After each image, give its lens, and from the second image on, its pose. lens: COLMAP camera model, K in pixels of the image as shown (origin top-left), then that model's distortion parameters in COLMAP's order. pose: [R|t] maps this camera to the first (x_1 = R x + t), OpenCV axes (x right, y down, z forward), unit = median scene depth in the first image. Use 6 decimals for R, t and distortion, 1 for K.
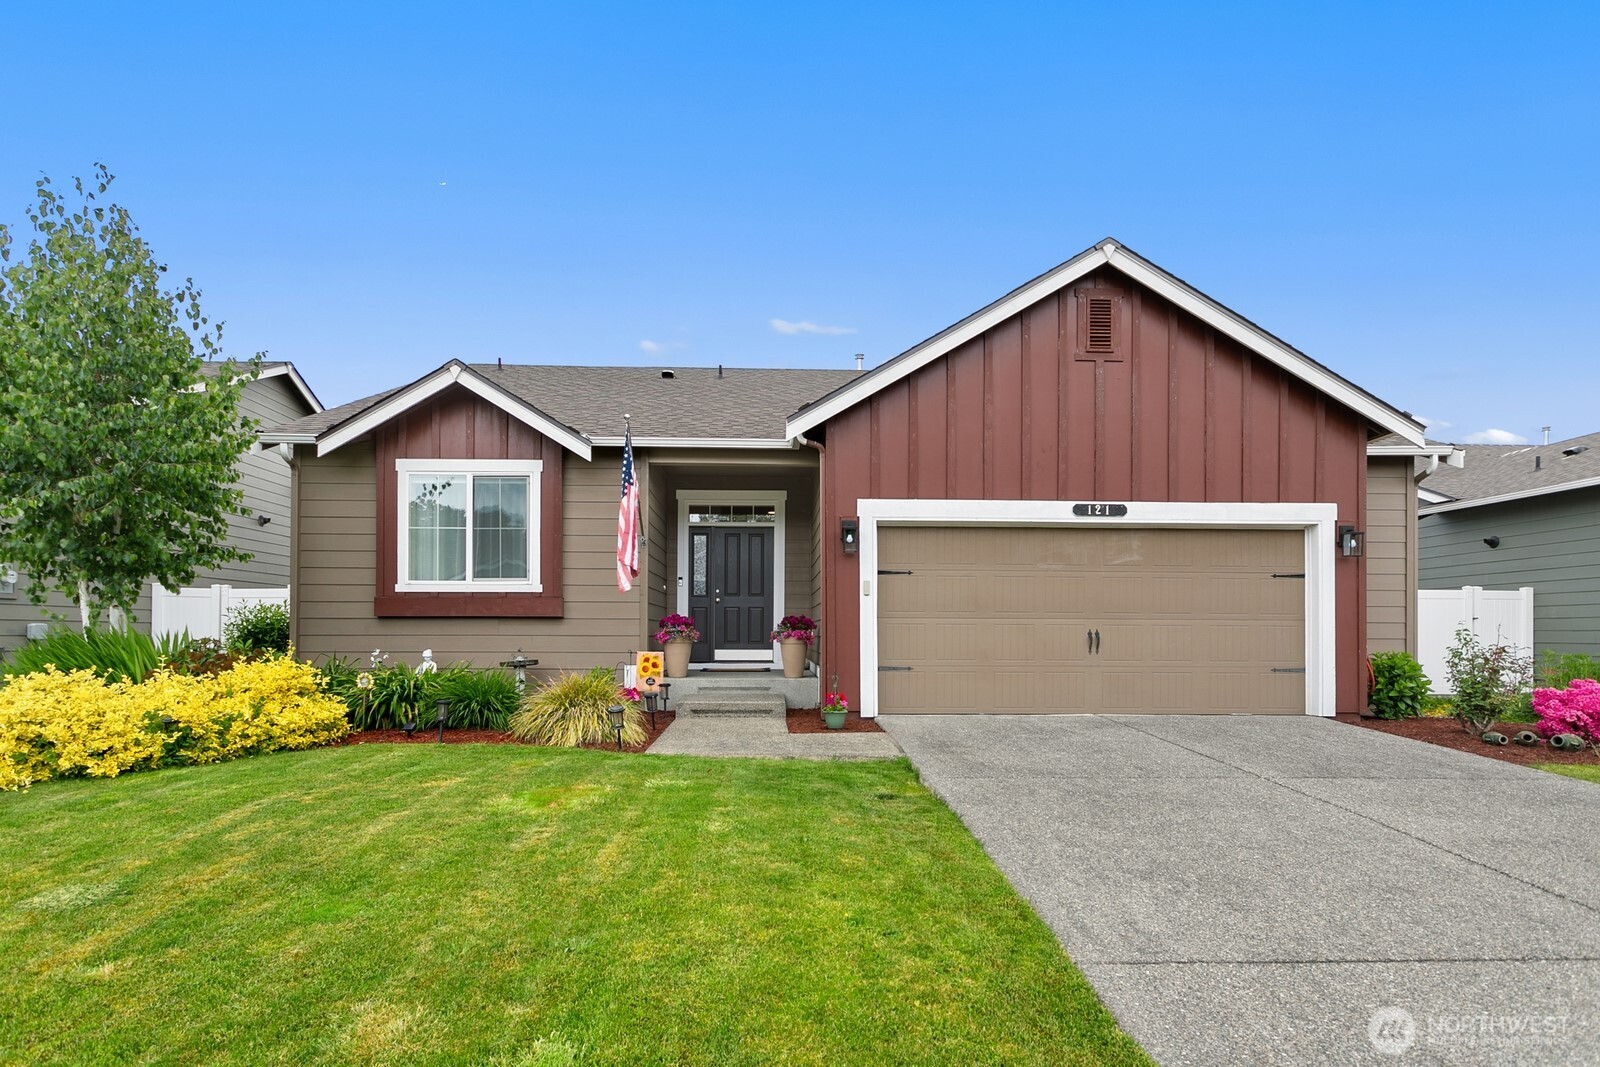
lens RADIAL K [[975.9, 0, 800.0], [0, 975.9, 533.5], [0, 0, 1]] dist [0.004295, 0.001527]
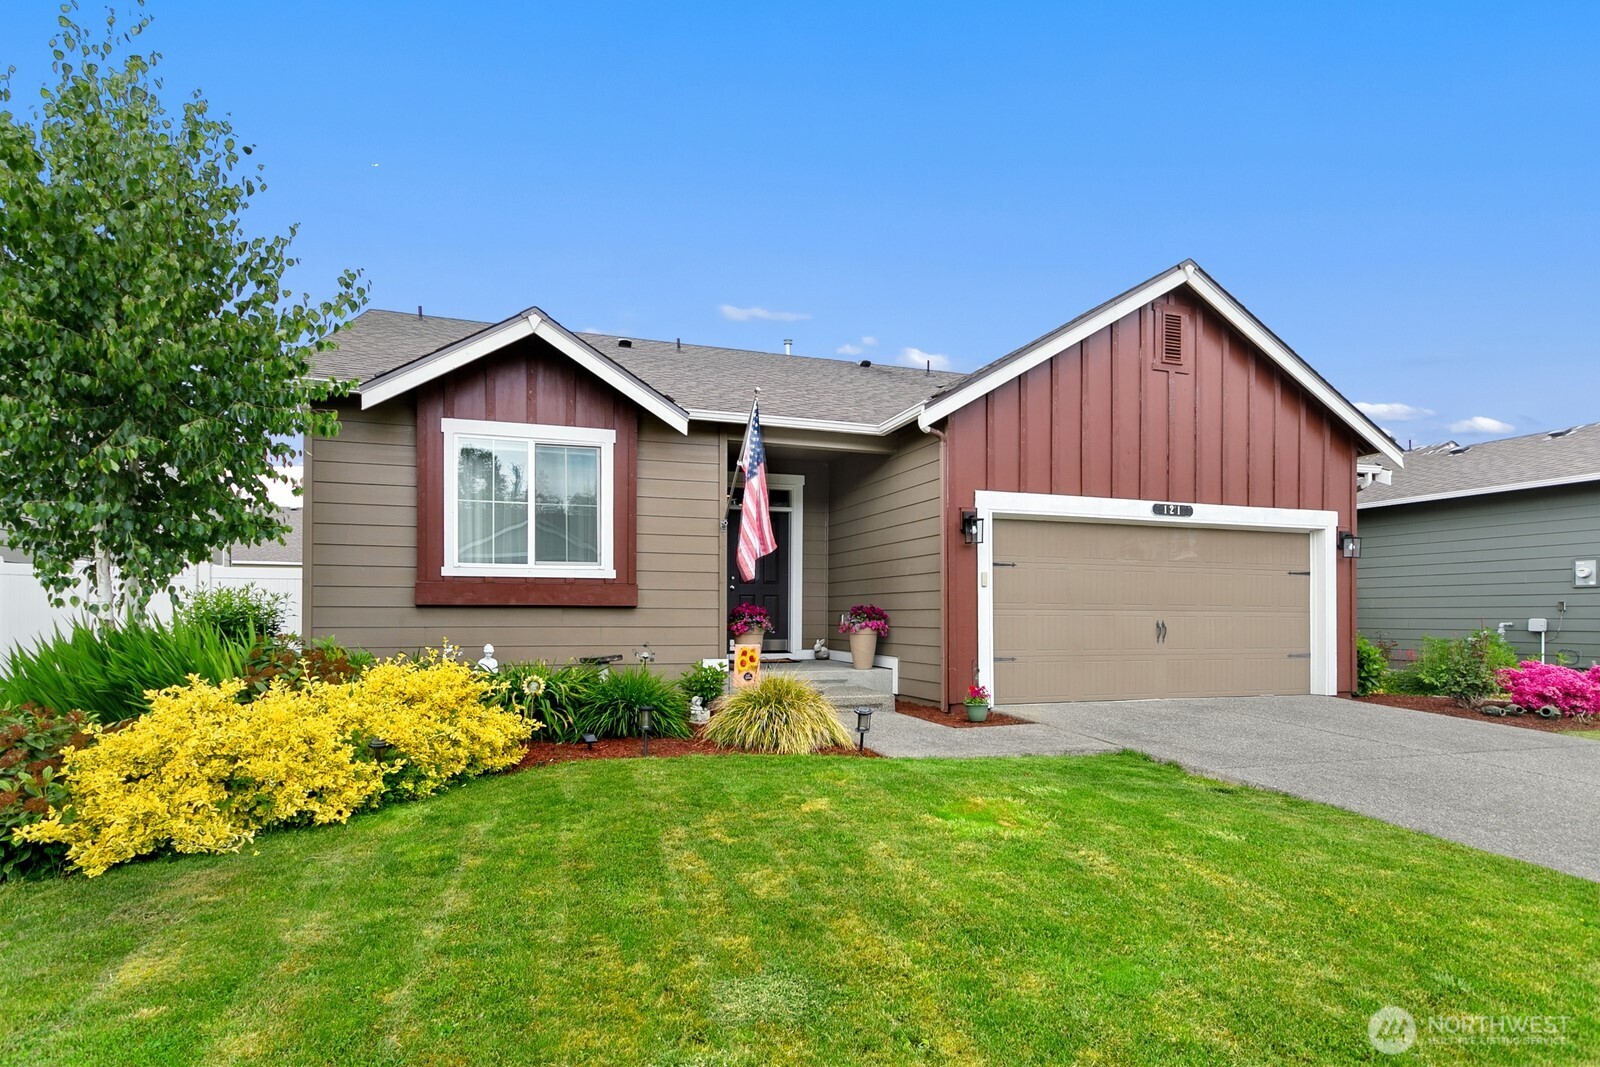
lens RADIAL K [[949.0, 0, 800.0], [0, 949.0, 533.5], [0, 0, 1]] dist [-0.000613, 0.002615]
pose [[0.946308, 0.028093, 0.322044, -0.418272], [-0.033889, 0.999349, 0.012403, 0.002729], [-0.321486, -0.022650, 0.946643, 0.135500]]
